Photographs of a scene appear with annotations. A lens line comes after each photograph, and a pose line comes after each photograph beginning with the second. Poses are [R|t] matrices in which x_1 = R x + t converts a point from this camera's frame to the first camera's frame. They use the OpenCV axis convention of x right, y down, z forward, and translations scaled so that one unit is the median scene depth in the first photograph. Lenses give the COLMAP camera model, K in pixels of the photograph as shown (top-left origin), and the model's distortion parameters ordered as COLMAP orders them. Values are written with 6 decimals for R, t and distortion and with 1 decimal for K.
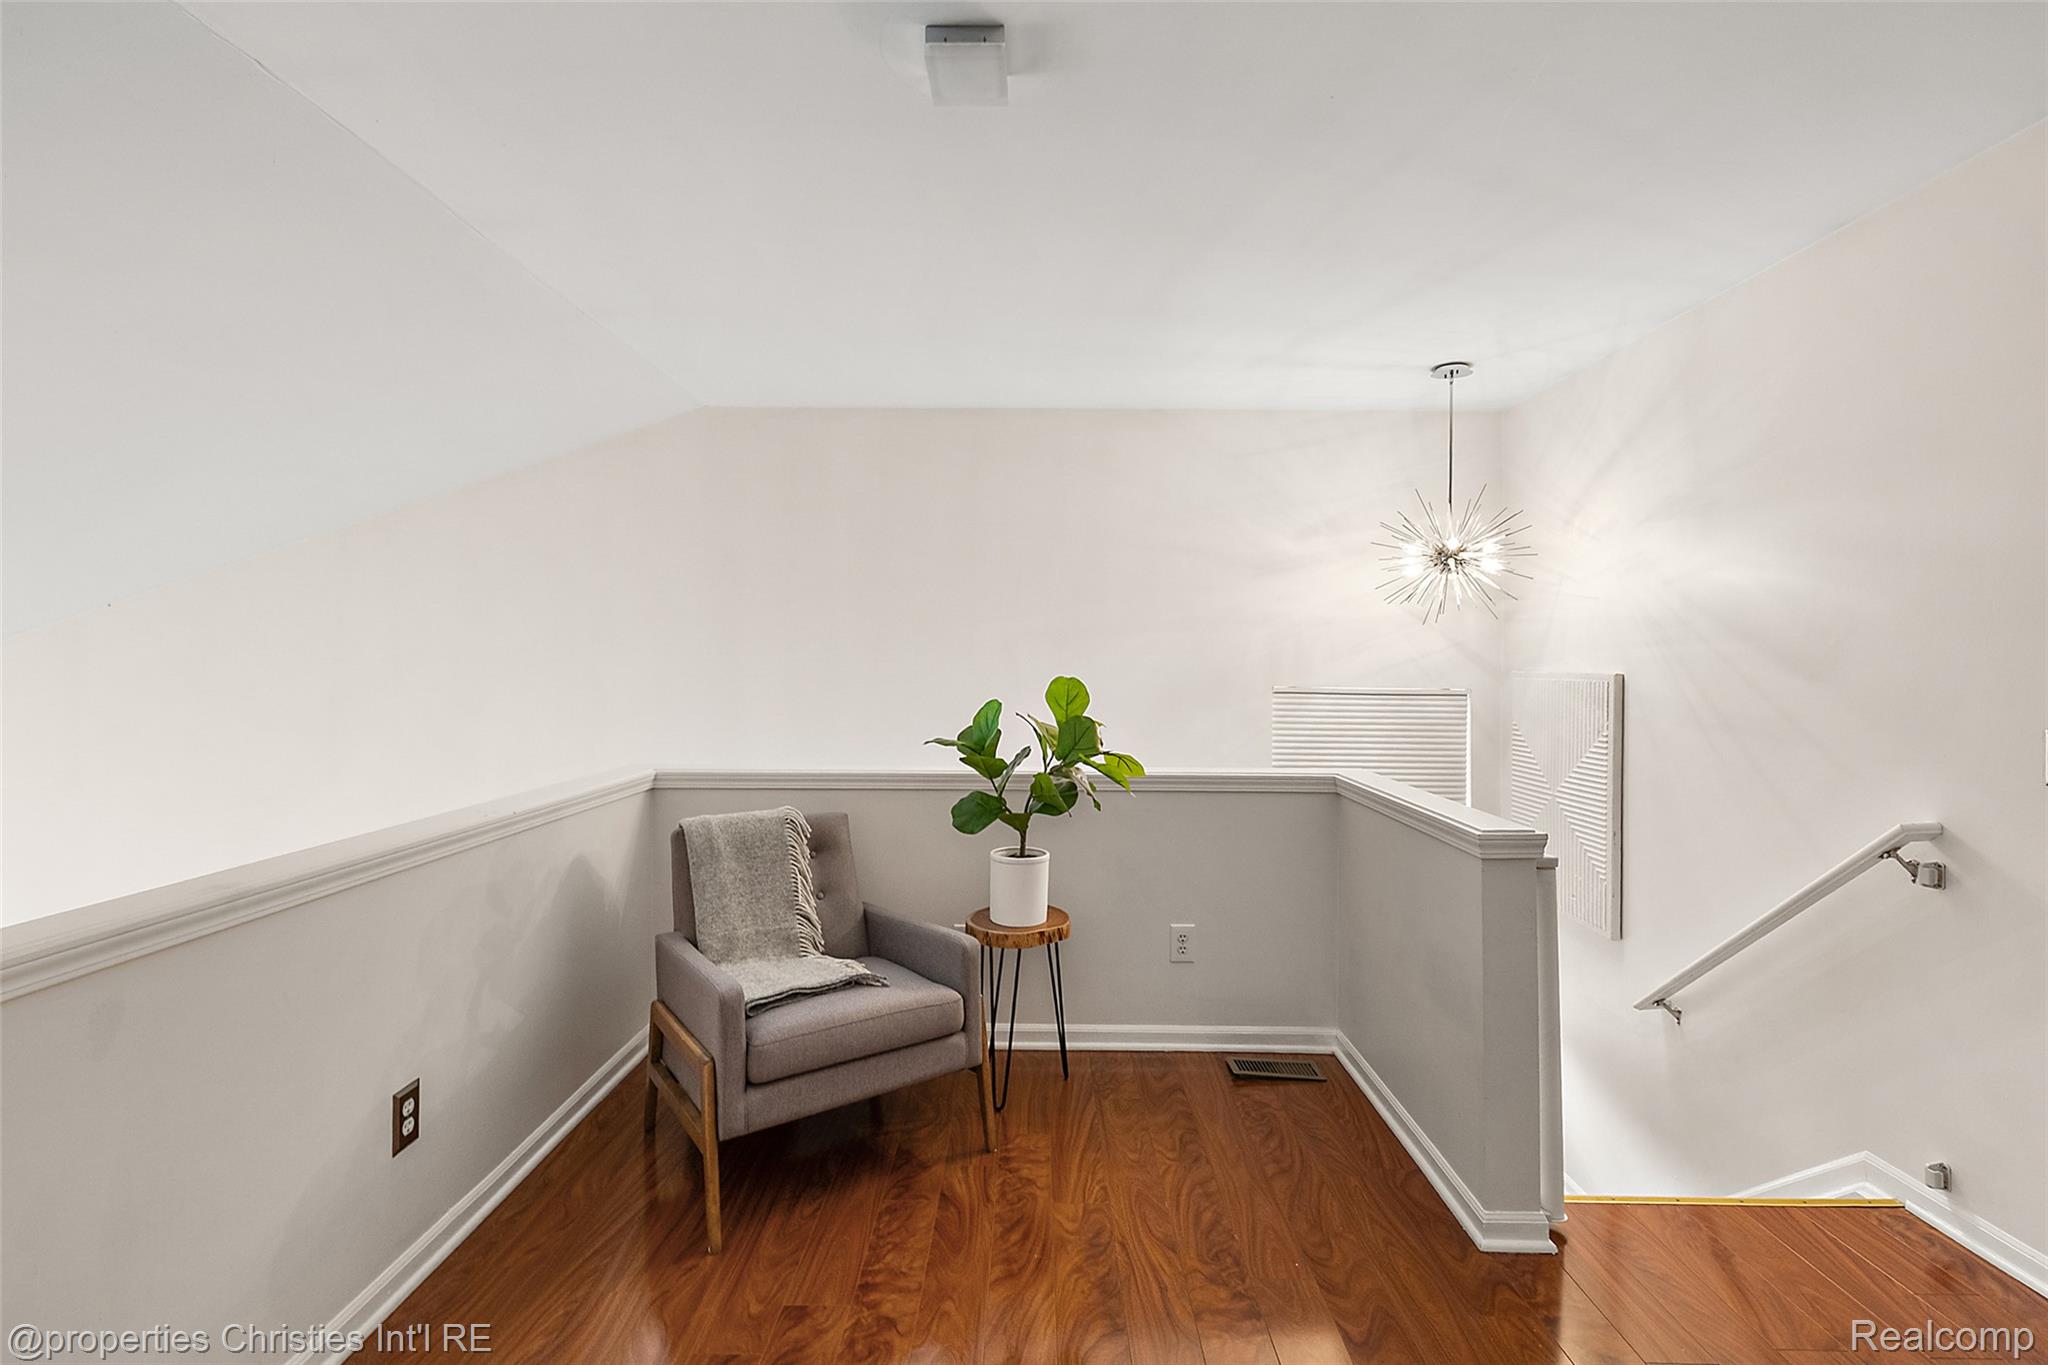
lens RADIAL K [[916.6, 0, 1020.5], [0, 916.6, 671.9], [0, 0, 1]] dist [-0.000272, -0.000279]
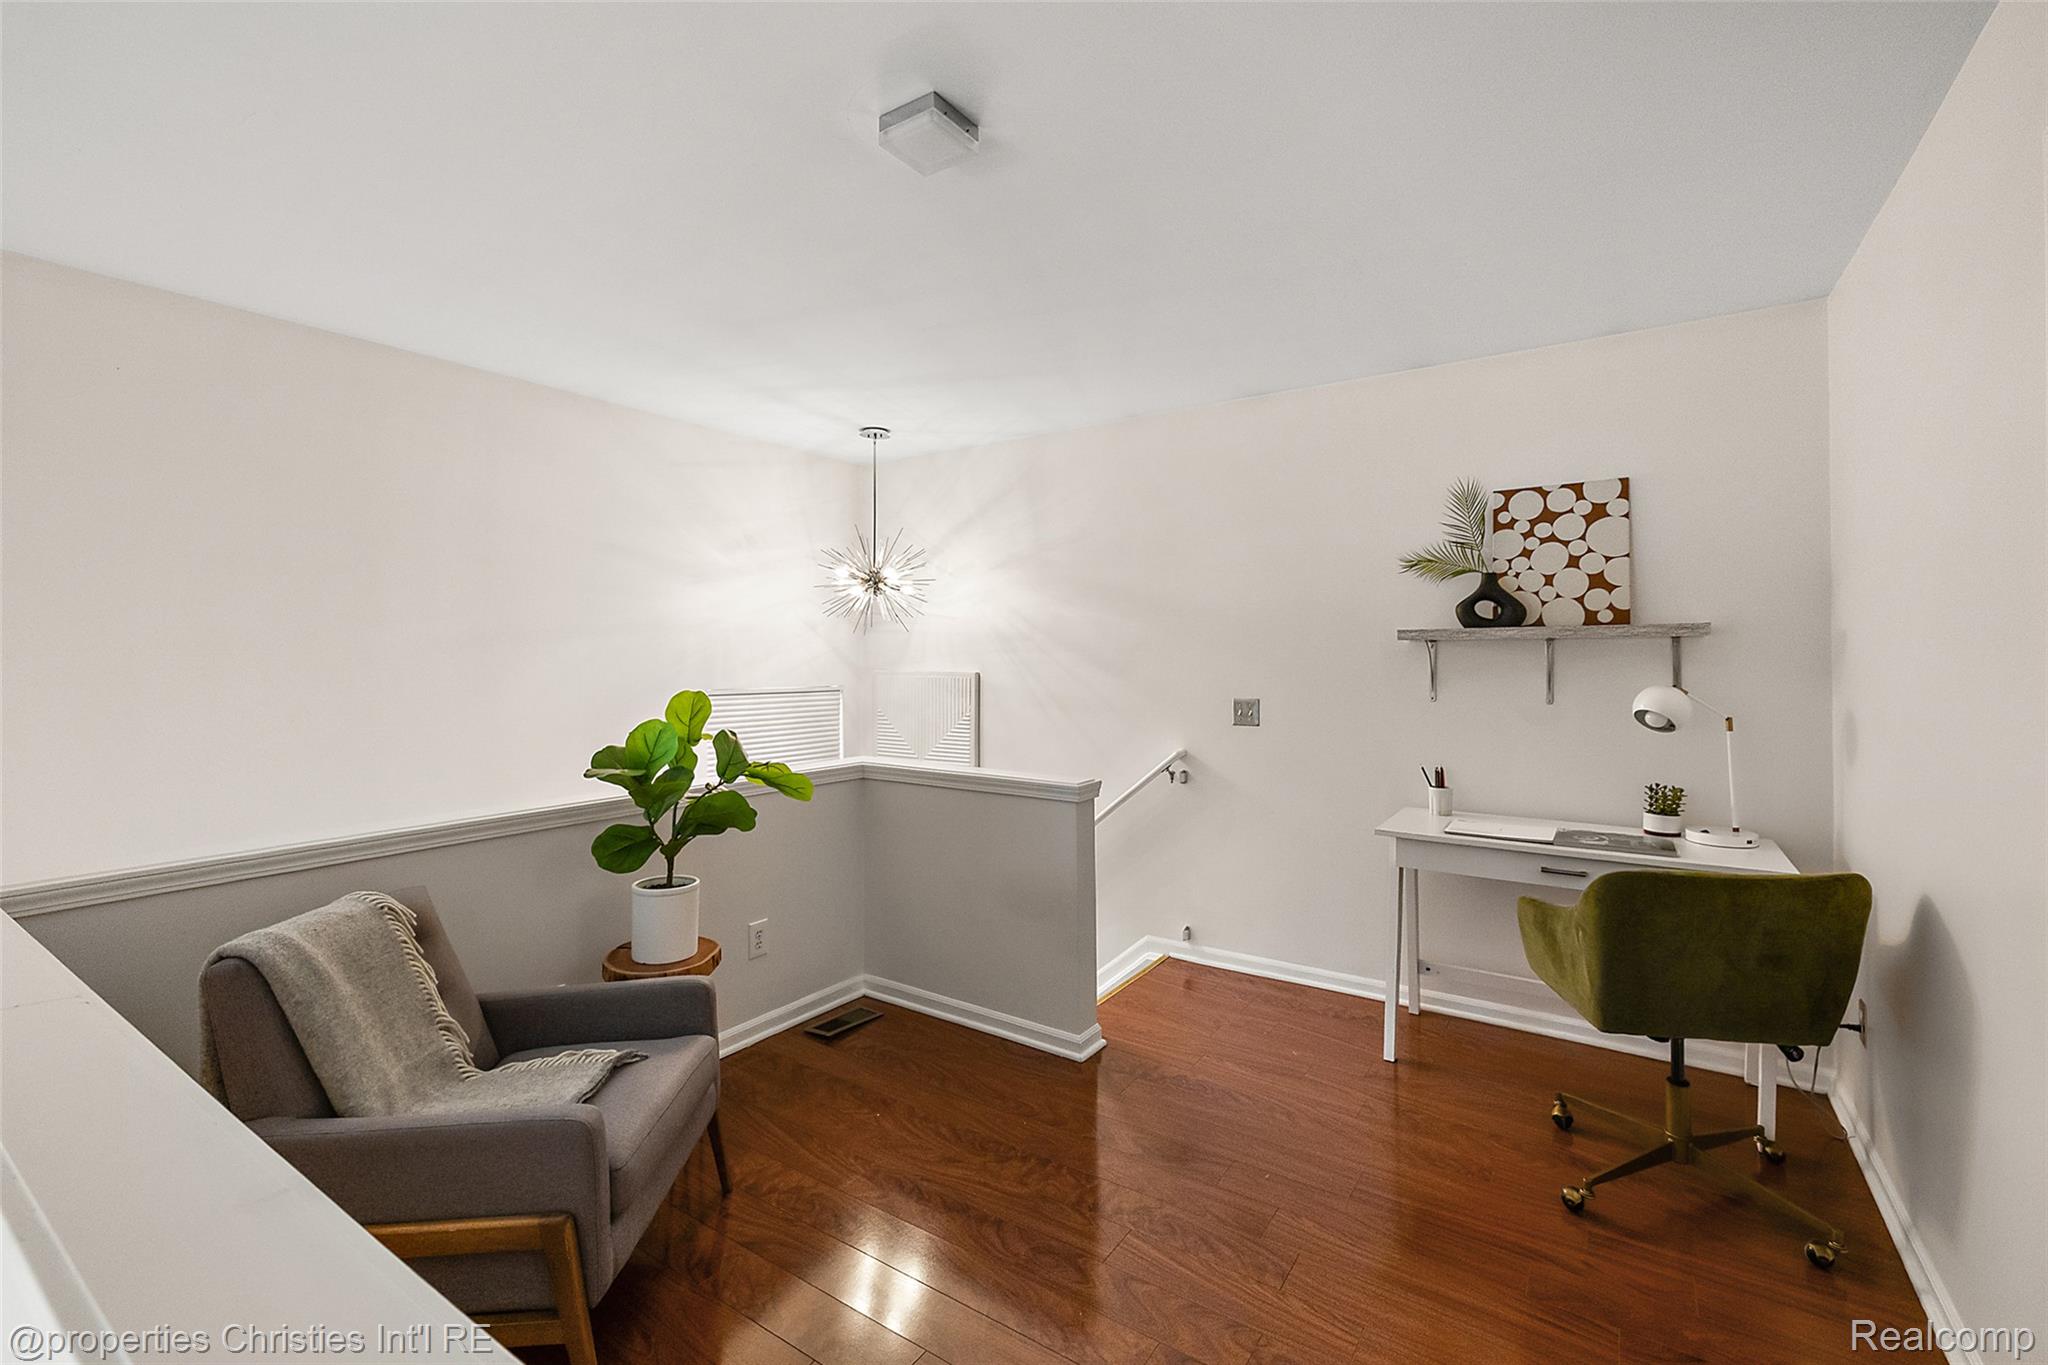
lens RADIAL K [[887.0, 0, 1024.4], [0, 887.0, 671.1], [0, 0, 1]] dist [0.000840, -0.000120]
pose [[0.544900, -0.023052, 0.838184, -0.566974], [0.013077, 0.999734, 0.018994, -0.029926], [-0.838399, 0.000611, 0.545056, 0.212375]]
